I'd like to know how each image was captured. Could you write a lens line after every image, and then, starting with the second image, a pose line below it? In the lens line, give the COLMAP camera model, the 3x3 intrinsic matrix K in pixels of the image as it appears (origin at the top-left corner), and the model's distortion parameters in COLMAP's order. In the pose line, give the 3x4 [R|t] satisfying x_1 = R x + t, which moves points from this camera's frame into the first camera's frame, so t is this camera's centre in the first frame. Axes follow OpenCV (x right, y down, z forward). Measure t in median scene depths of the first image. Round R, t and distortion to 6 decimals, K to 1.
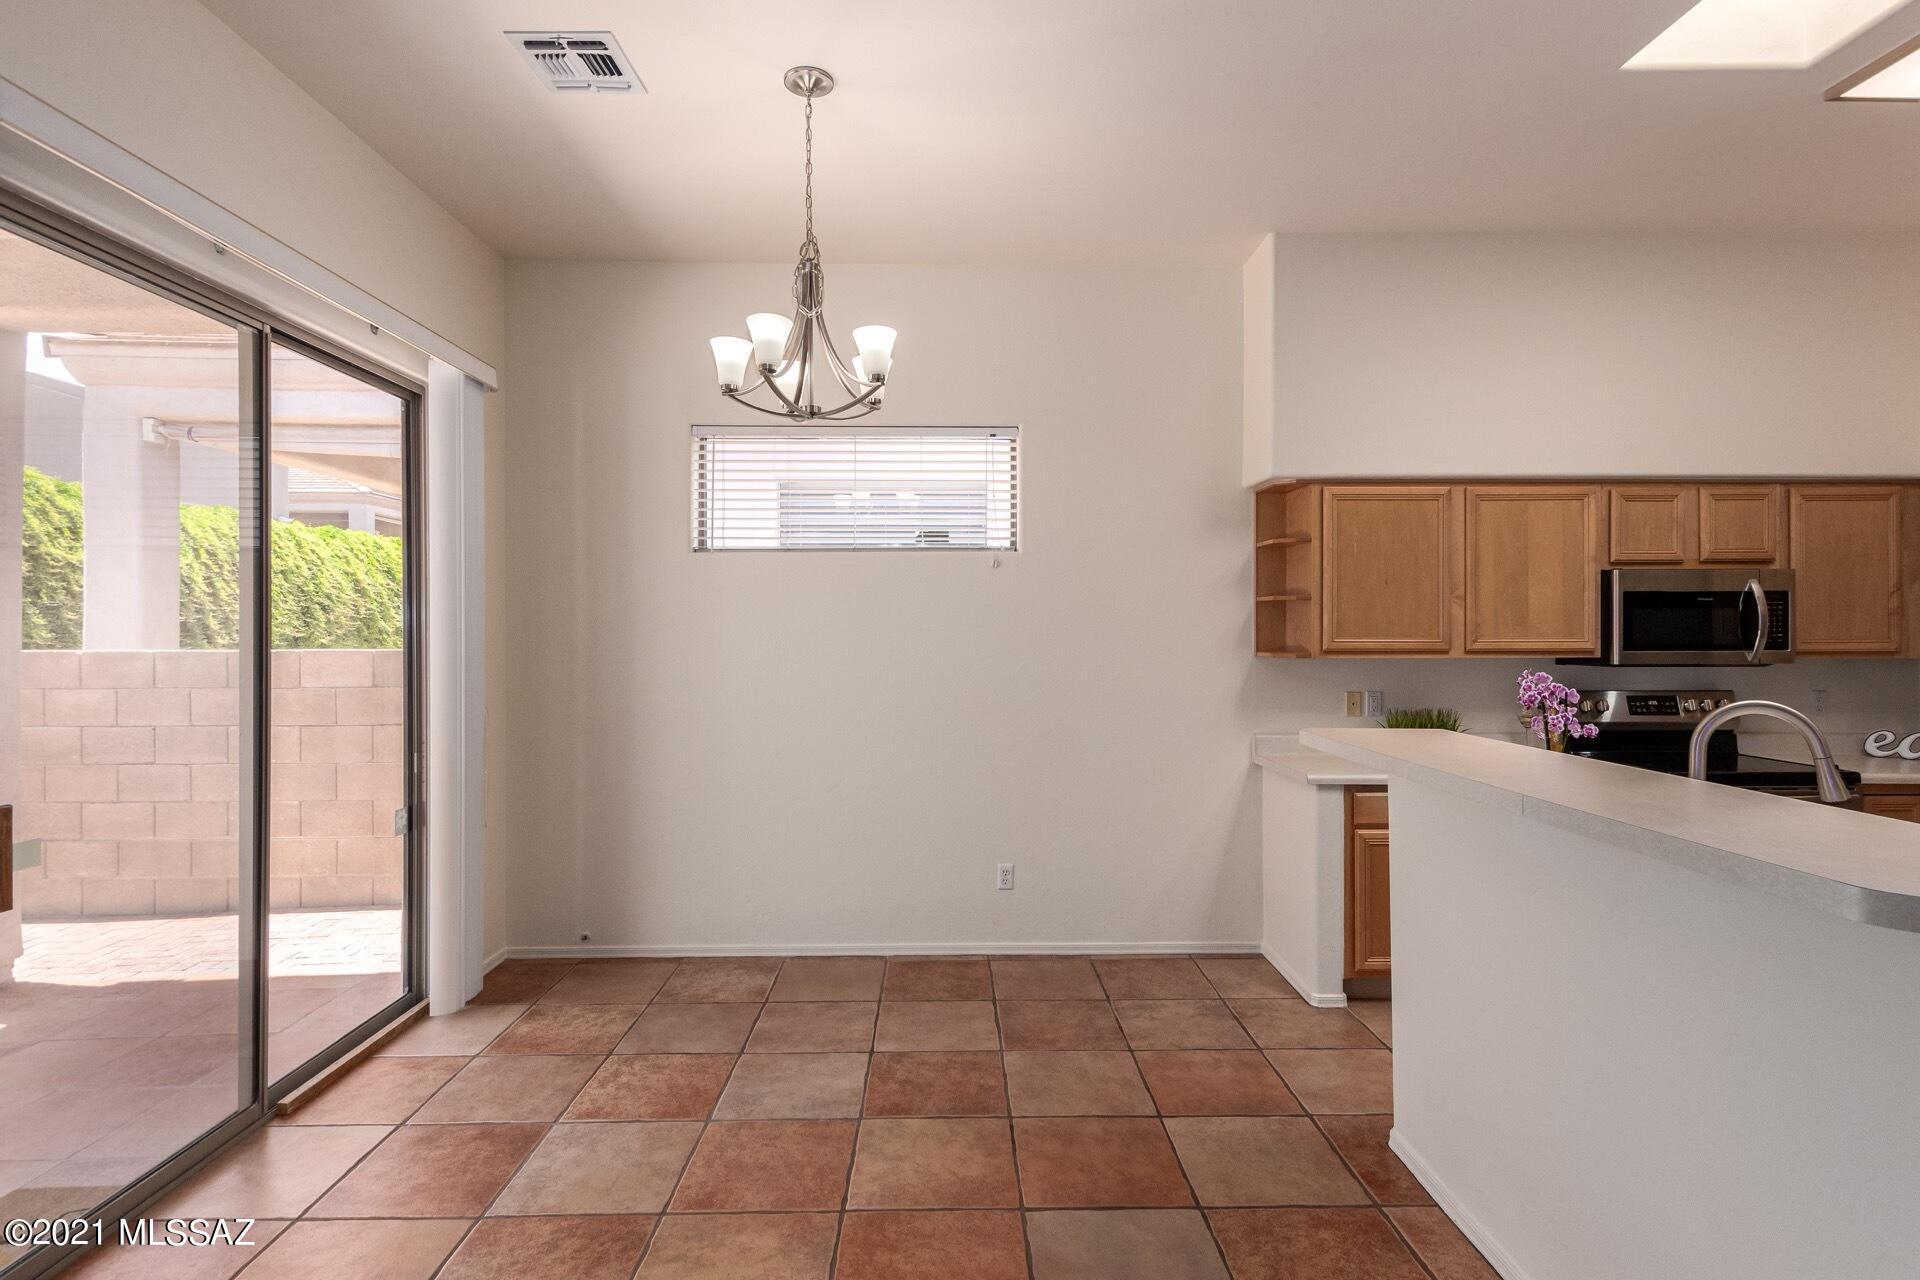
lens RADIAL K [[941.9, 0, 955.1], [0, 941.9, 629.1], [0, 0, 1]] dist [0.008904, -0.002623]
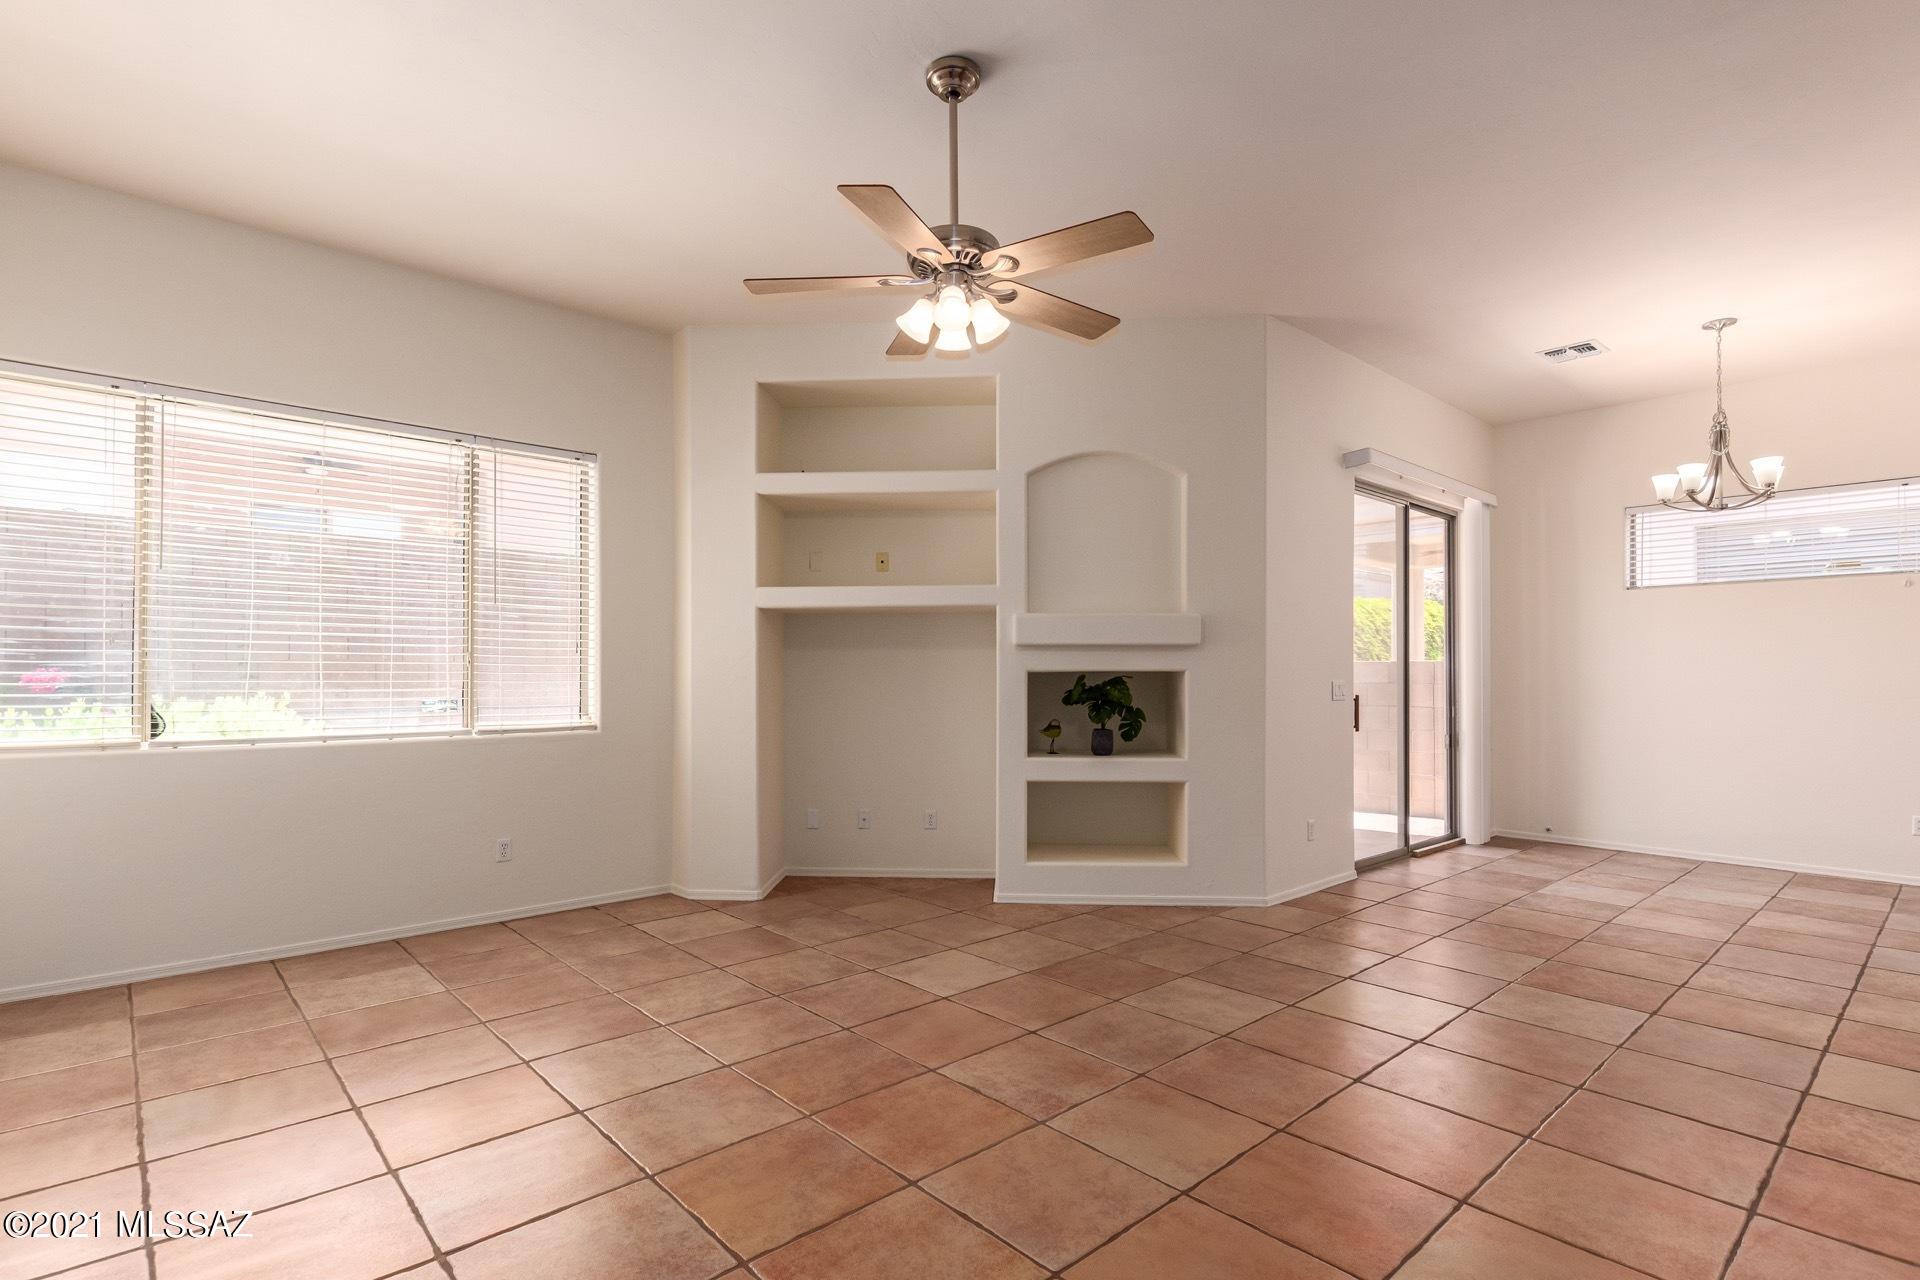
lens RADIAL K [[941.9, 0, 940.6], [0, 941.9, 663.5], [0, 0, 1]] dist [0.008904, -0.002623]
pose [[0.657760, -0.006120, -0.753203, 0.160607], [-0.002463, 0.999944, -0.010275, 0.062114], [0.753223, 0.008614, 0.657708, -0.927920]]
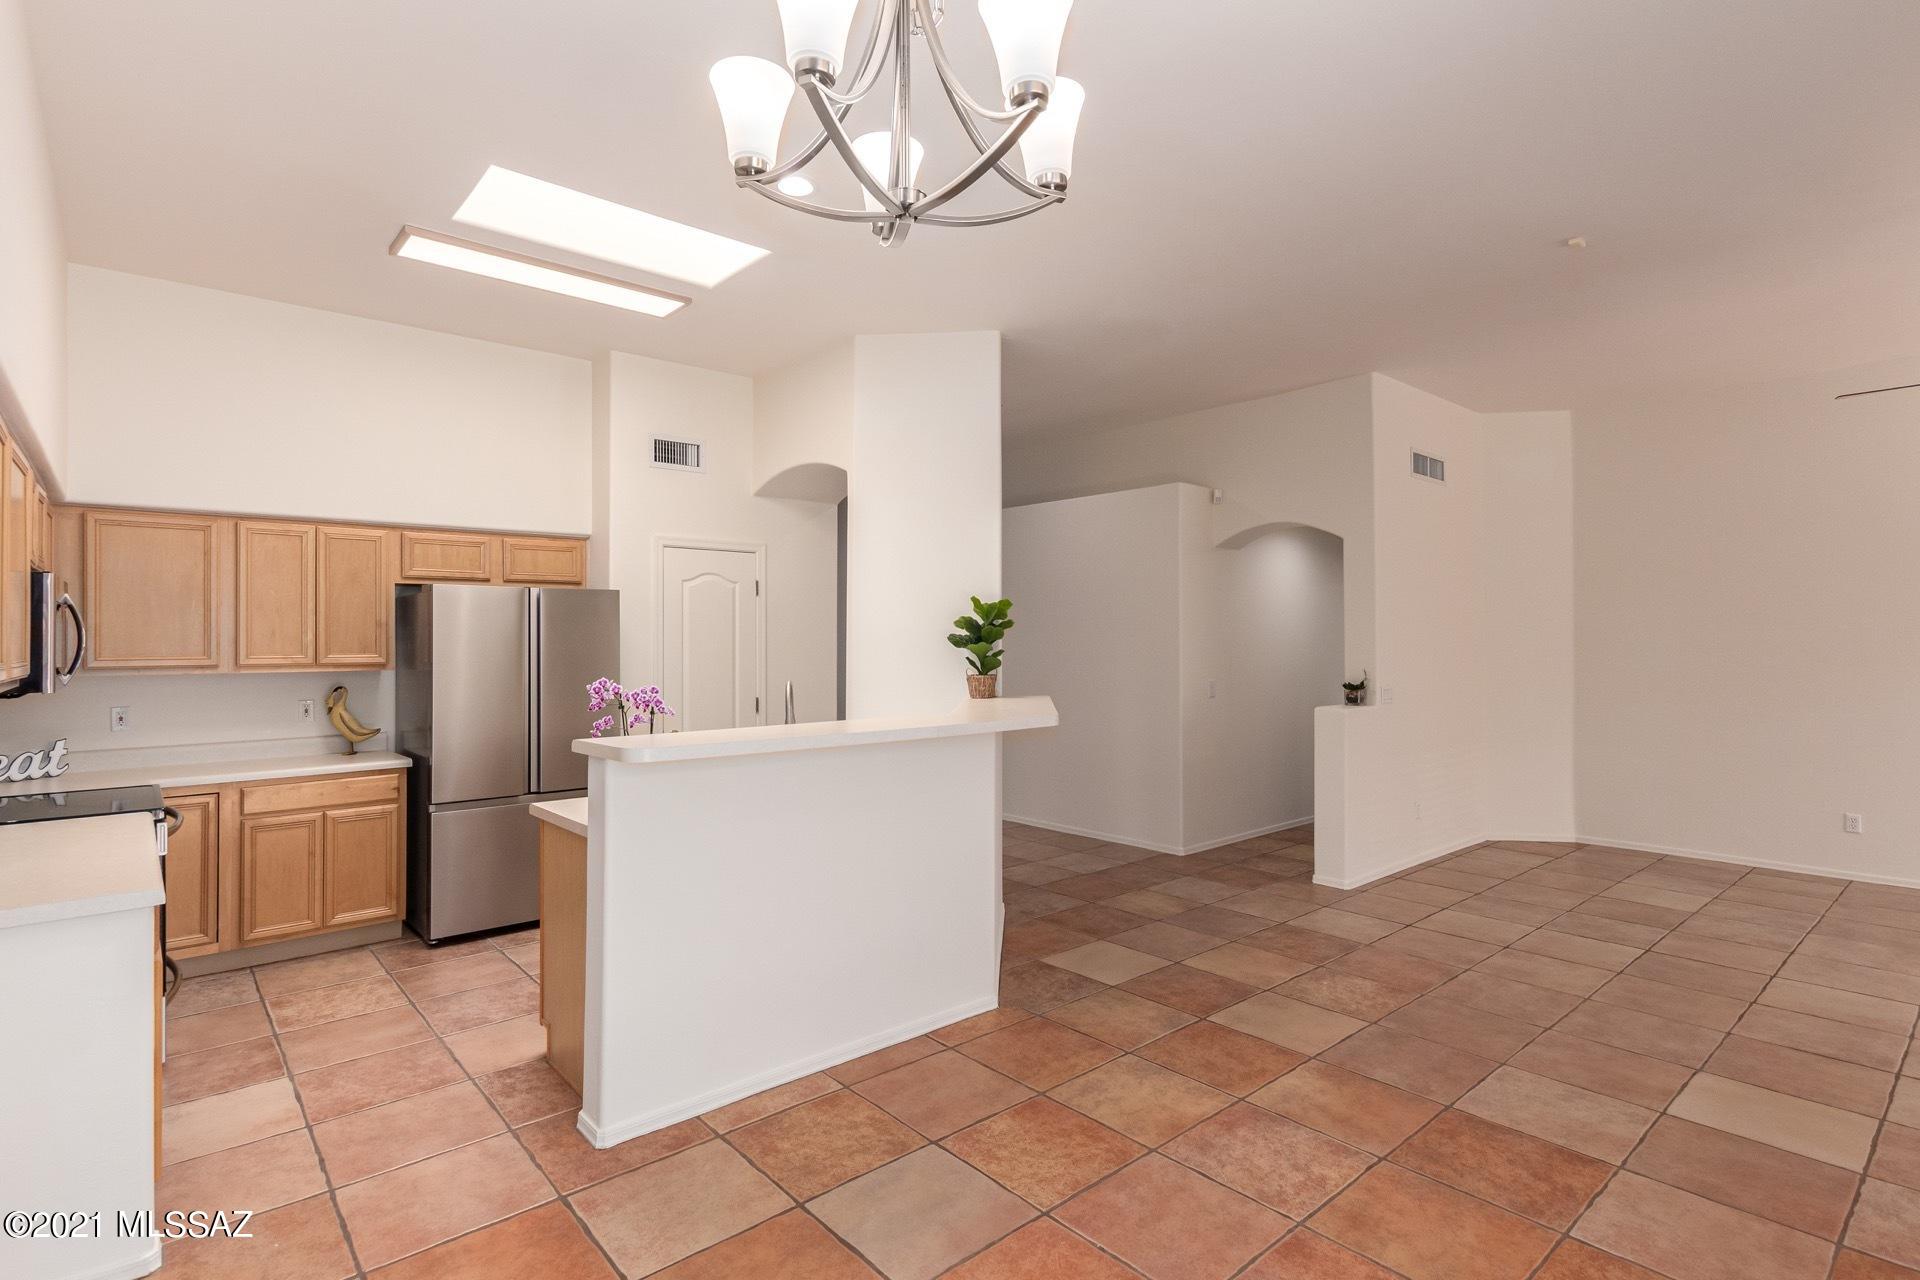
lens RADIAL K [[941.9, 0, 961.7], [0, 941.9, 633.5], [0, 0, 1]] dist [0.008904, -0.002623]
pose [[-0.654477, 0.016327, 0.755905, -0.391061], [0.009516, 0.999866, -0.013357, 0.007032], [-0.756022, -0.001549, -0.654545, 0.945751]]
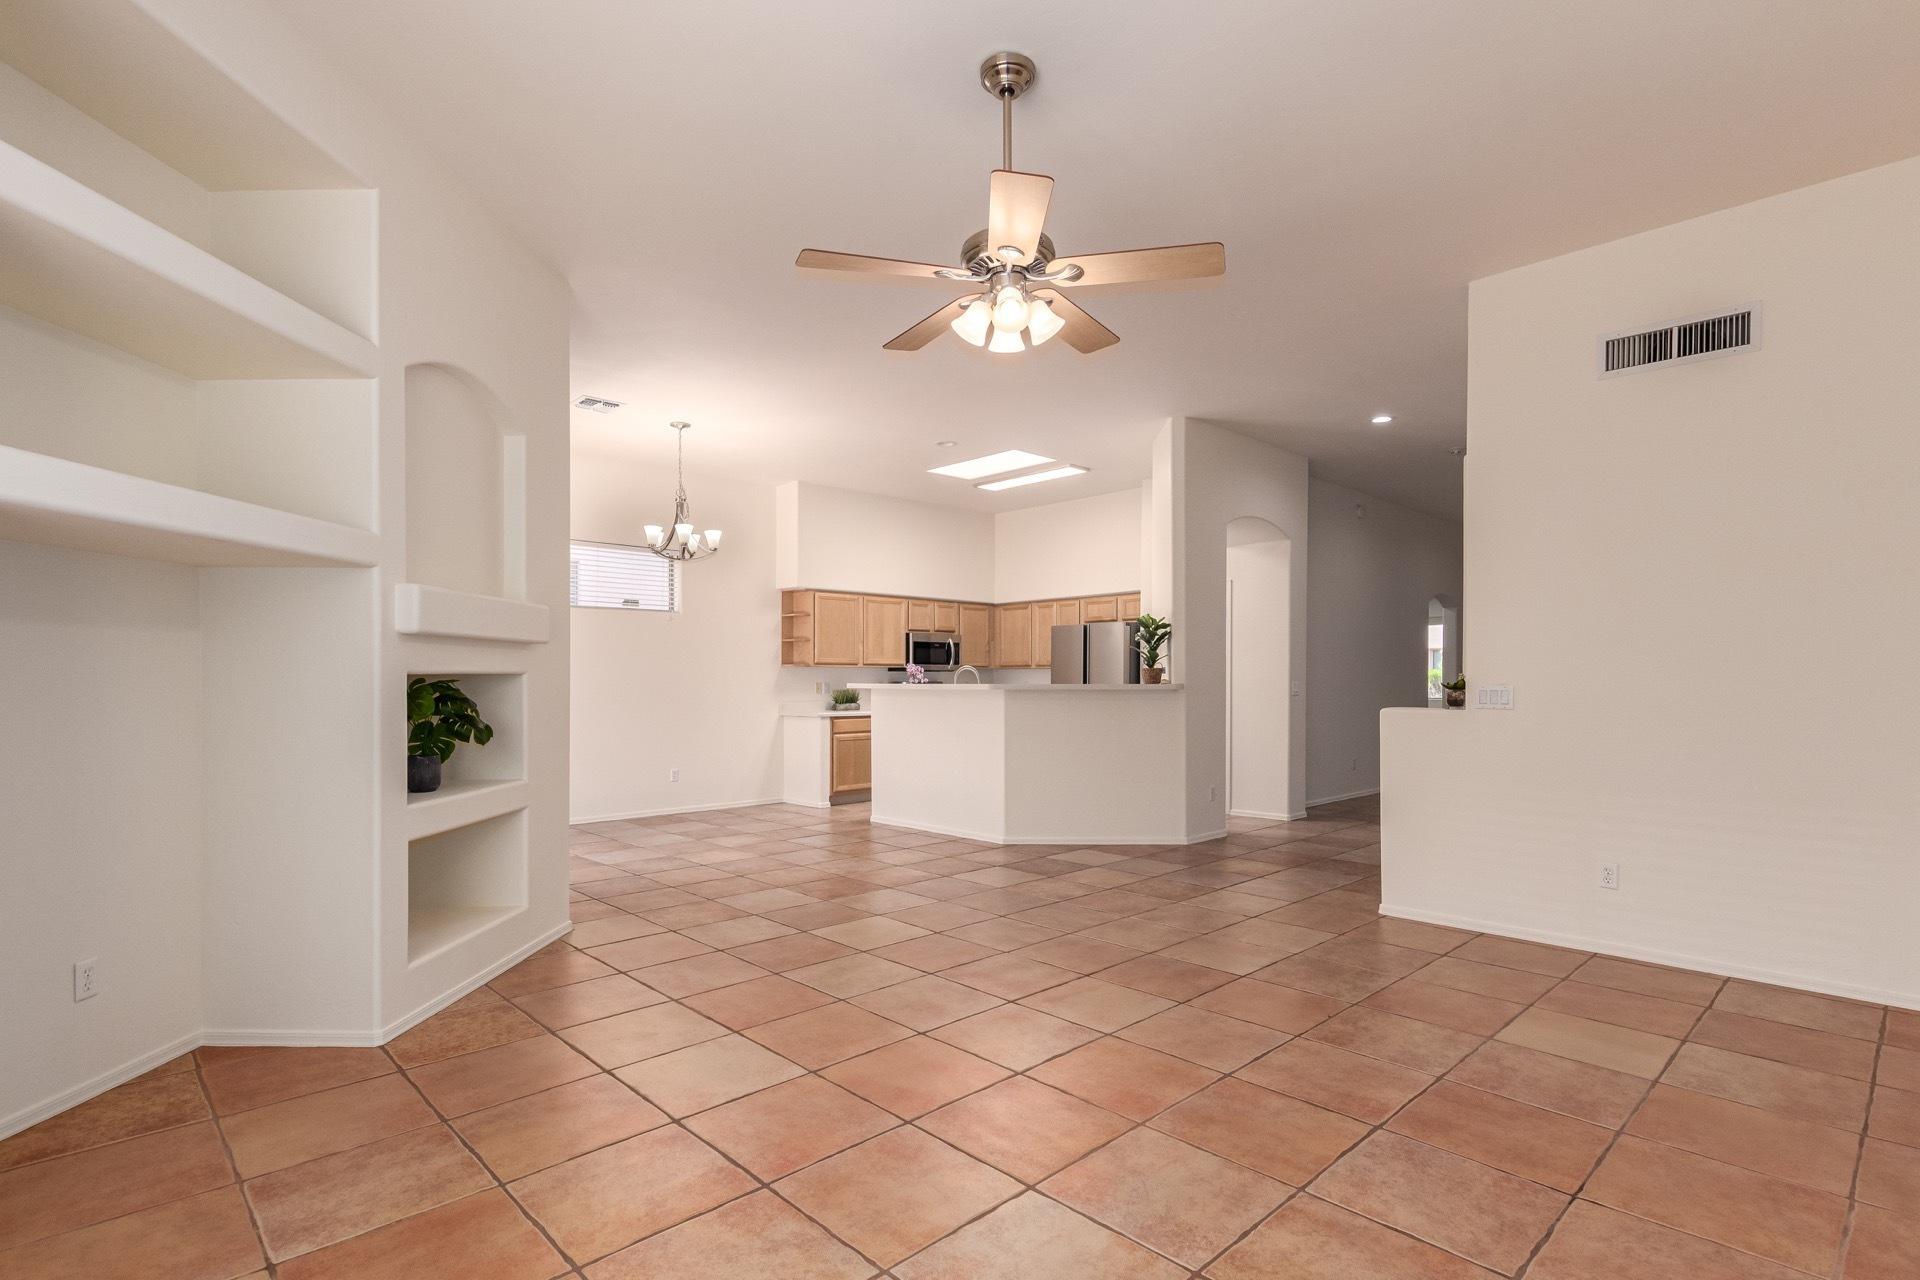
lens RADIAL K [[941.9, 0, 973.8], [0, 941.9, 677.0], [0, 0, 1]] dist [0.008904, -0.002623]
pose [[0.714487, 0.002147, 0.699645, -0.970077], [0.000324, 0.999994, -0.003400, 0.066312], [-0.699649, 0.002656, 0.714482, -0.947217]]
